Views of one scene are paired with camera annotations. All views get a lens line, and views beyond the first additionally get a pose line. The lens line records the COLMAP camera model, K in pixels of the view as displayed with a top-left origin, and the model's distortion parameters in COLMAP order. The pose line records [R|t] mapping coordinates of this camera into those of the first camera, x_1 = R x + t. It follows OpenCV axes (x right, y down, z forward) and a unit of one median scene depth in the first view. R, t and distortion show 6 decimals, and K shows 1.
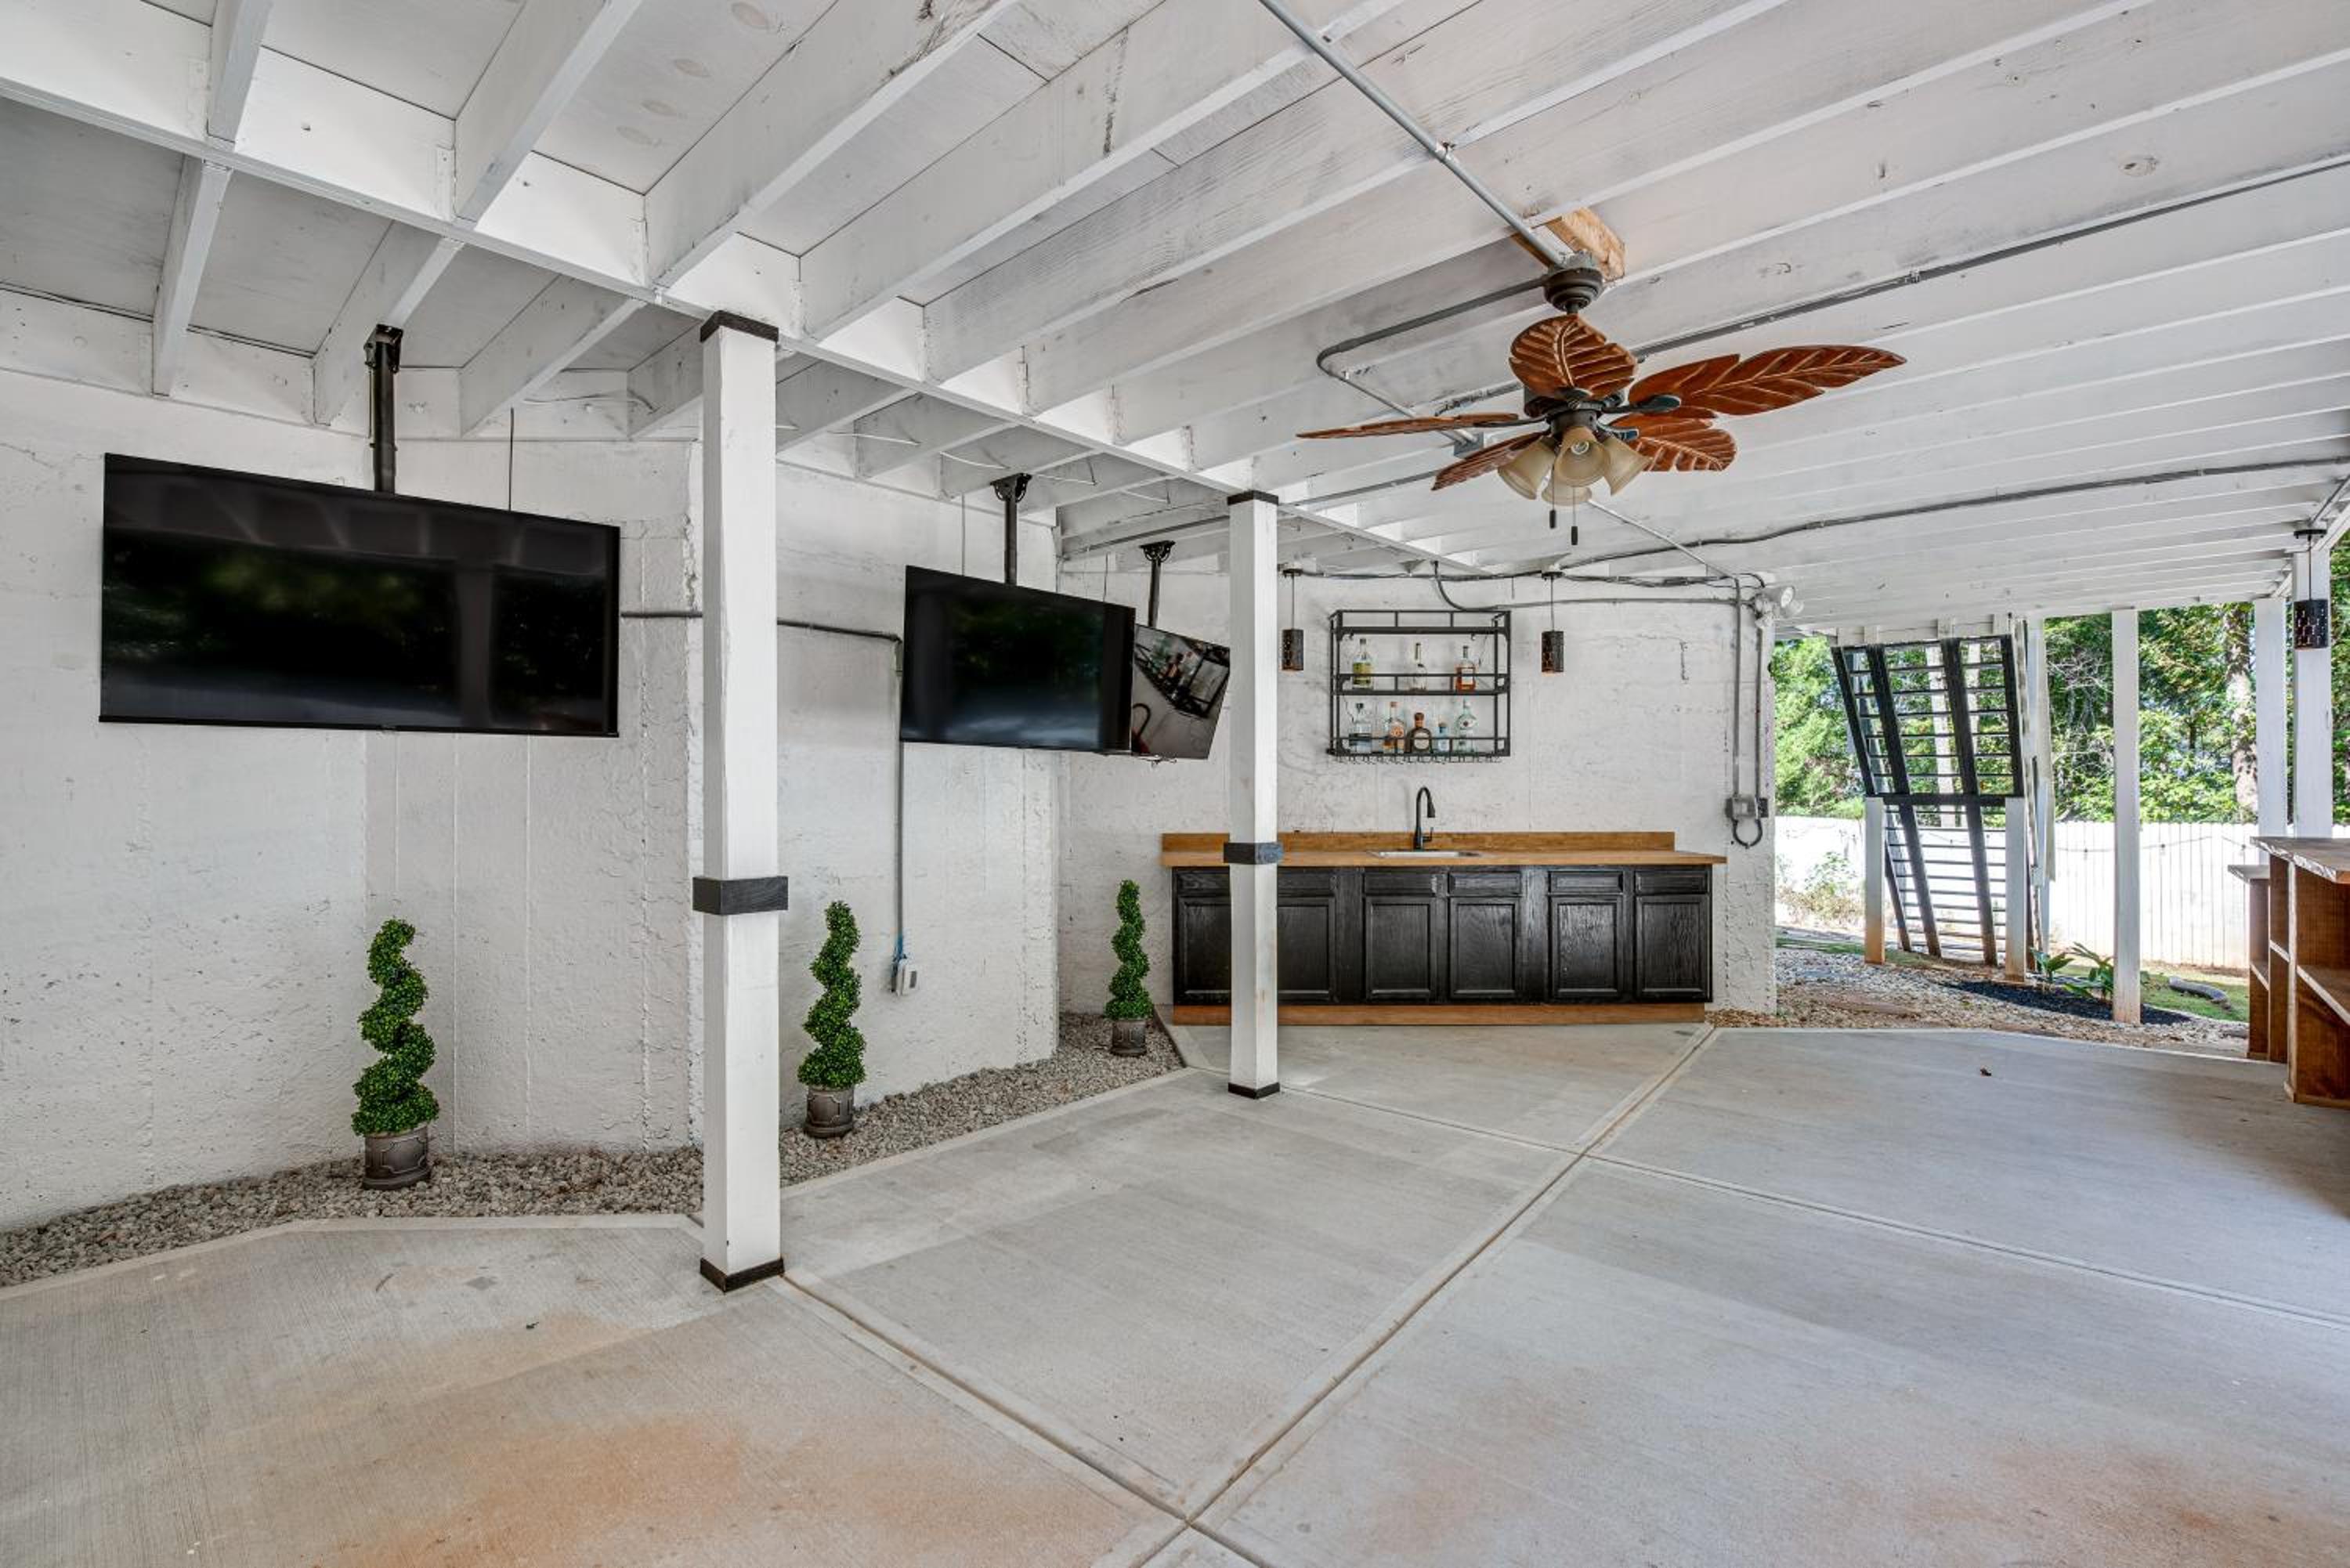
lens RADIAL K [[1044.6, 0, 1168.5], [0, 1044.6, 786.8], [0, 0, 1]] dist [-0.013369, -0.000602]
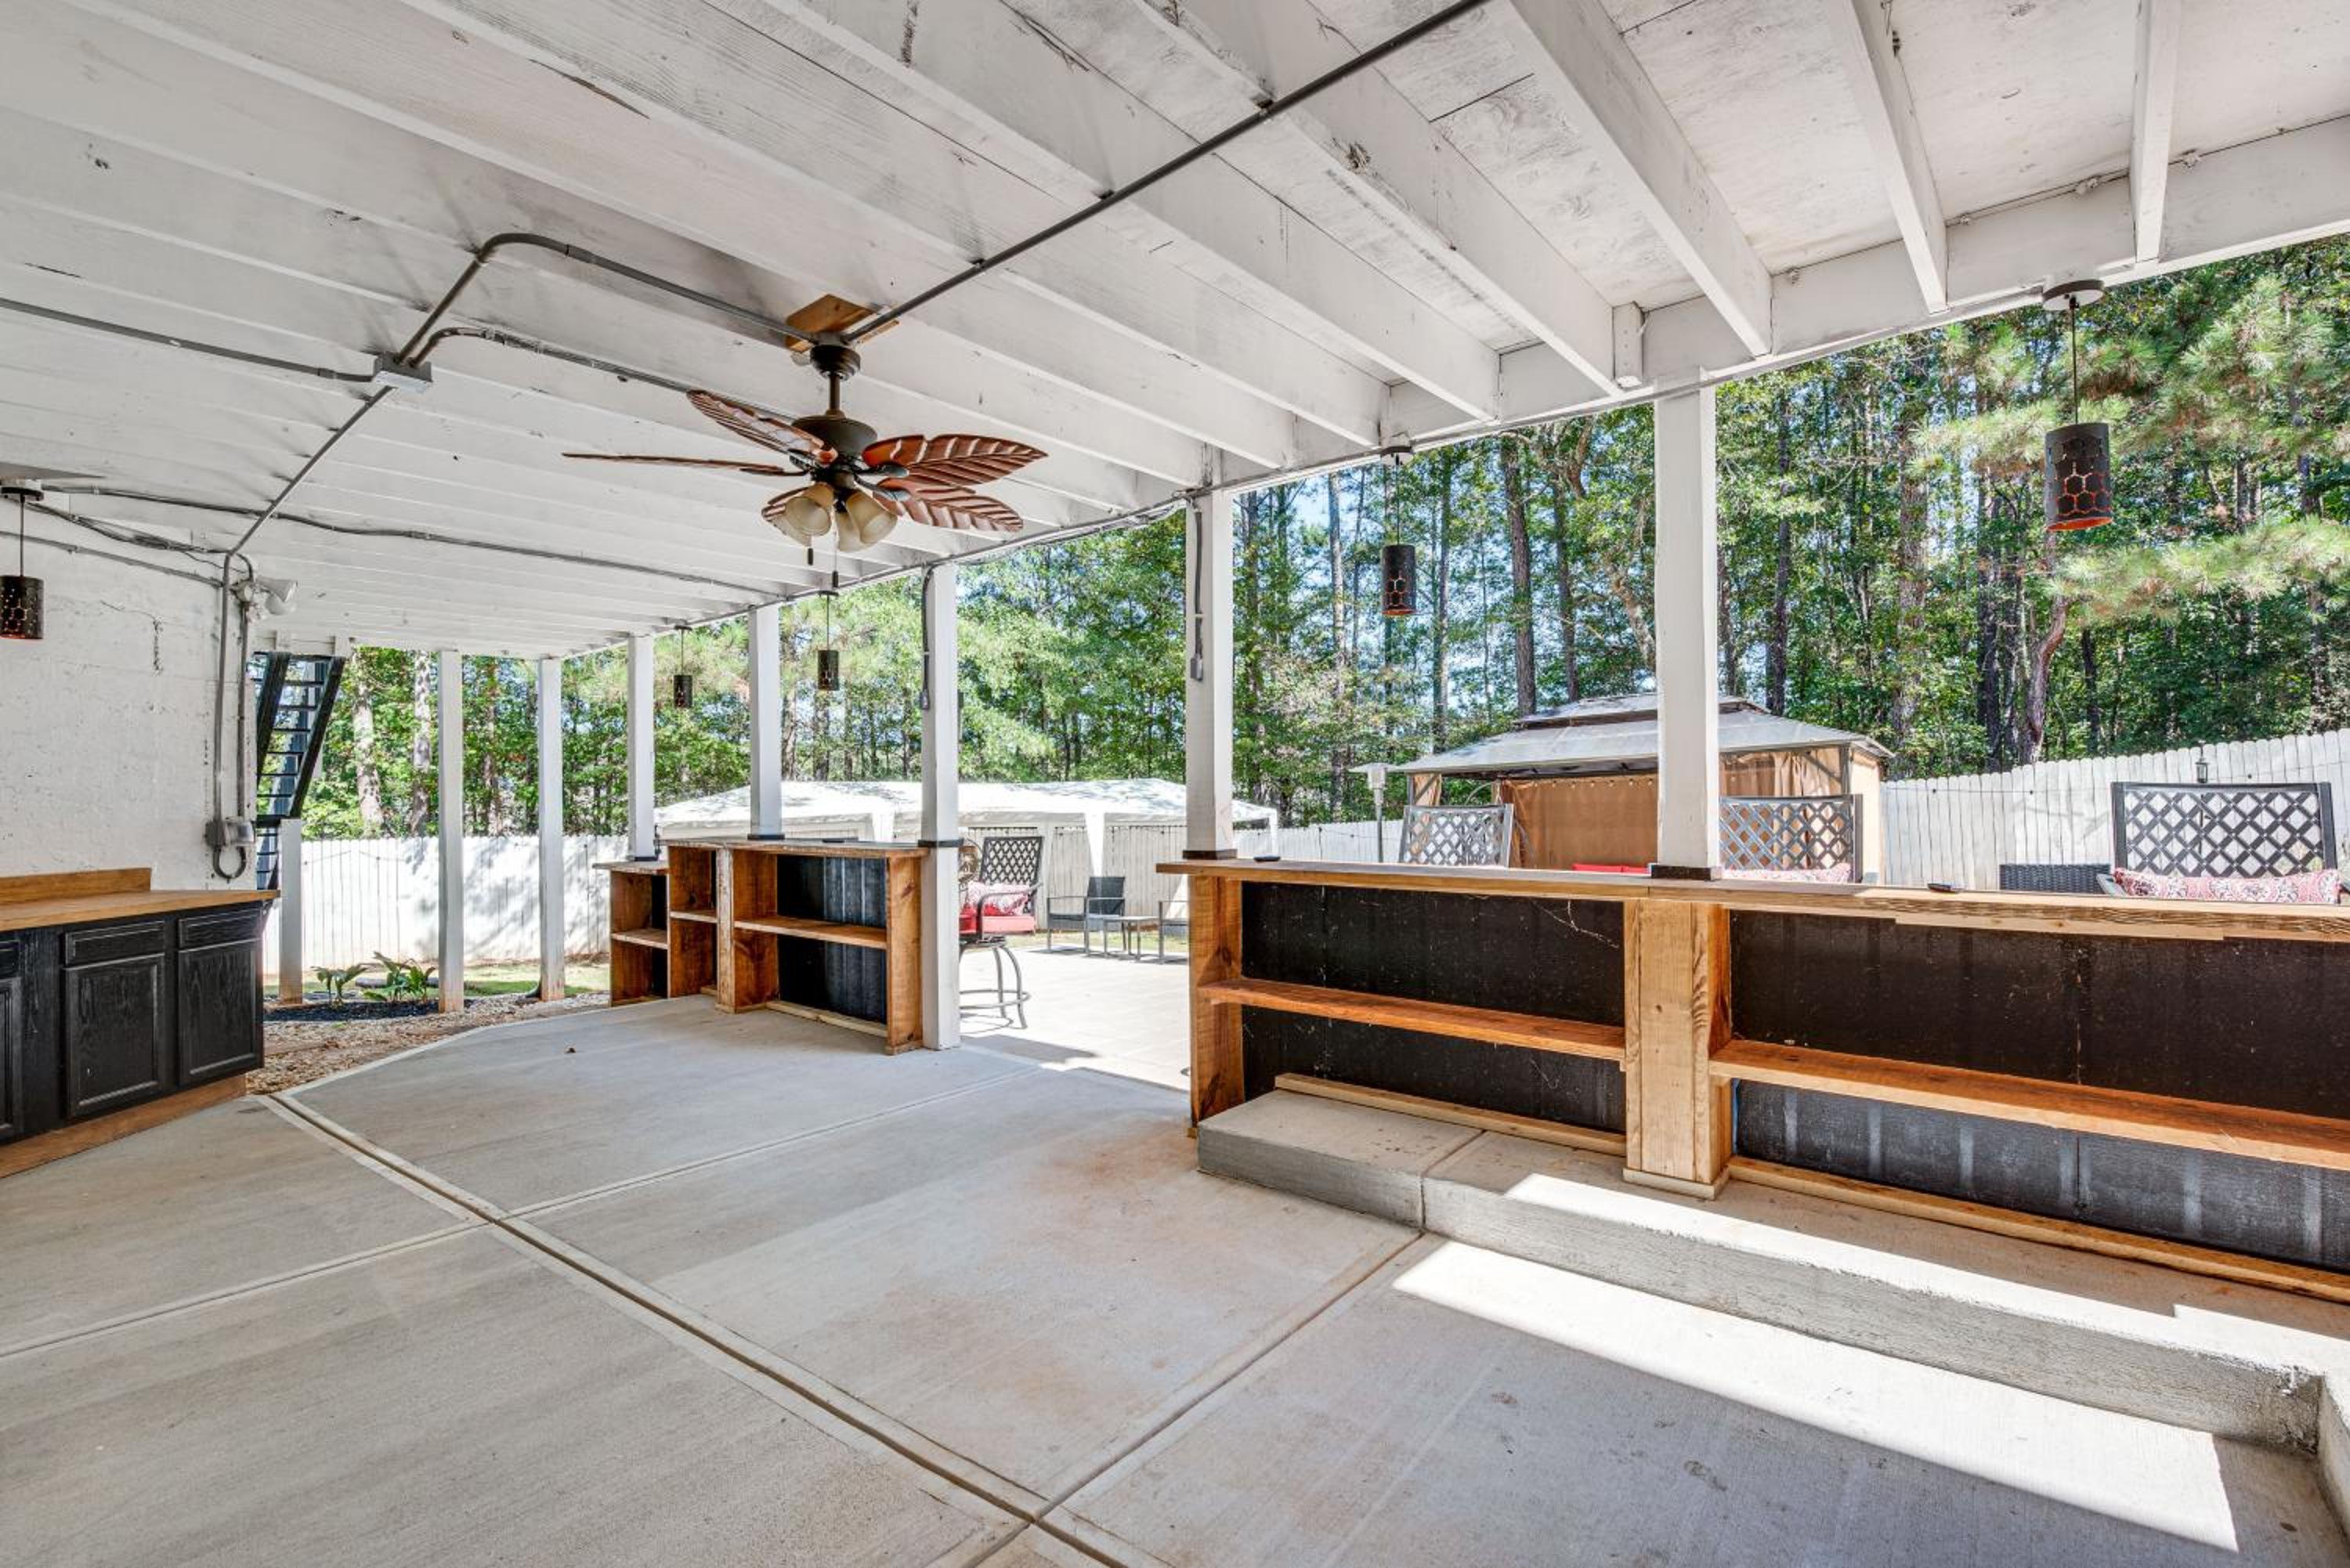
lens RADIAL K [[1068.7, 0, 1169.4], [0, 1068.7, 796.3], [0, 0, 1]] dist [-0.013658, -0.000302]
pose [[-0.038132, 0.002671, 0.999269, -0.426324], [0.010208, 0.999945, -0.002283, 0.000744], [-0.999221, 0.010113, -0.038157, 0.372534]]
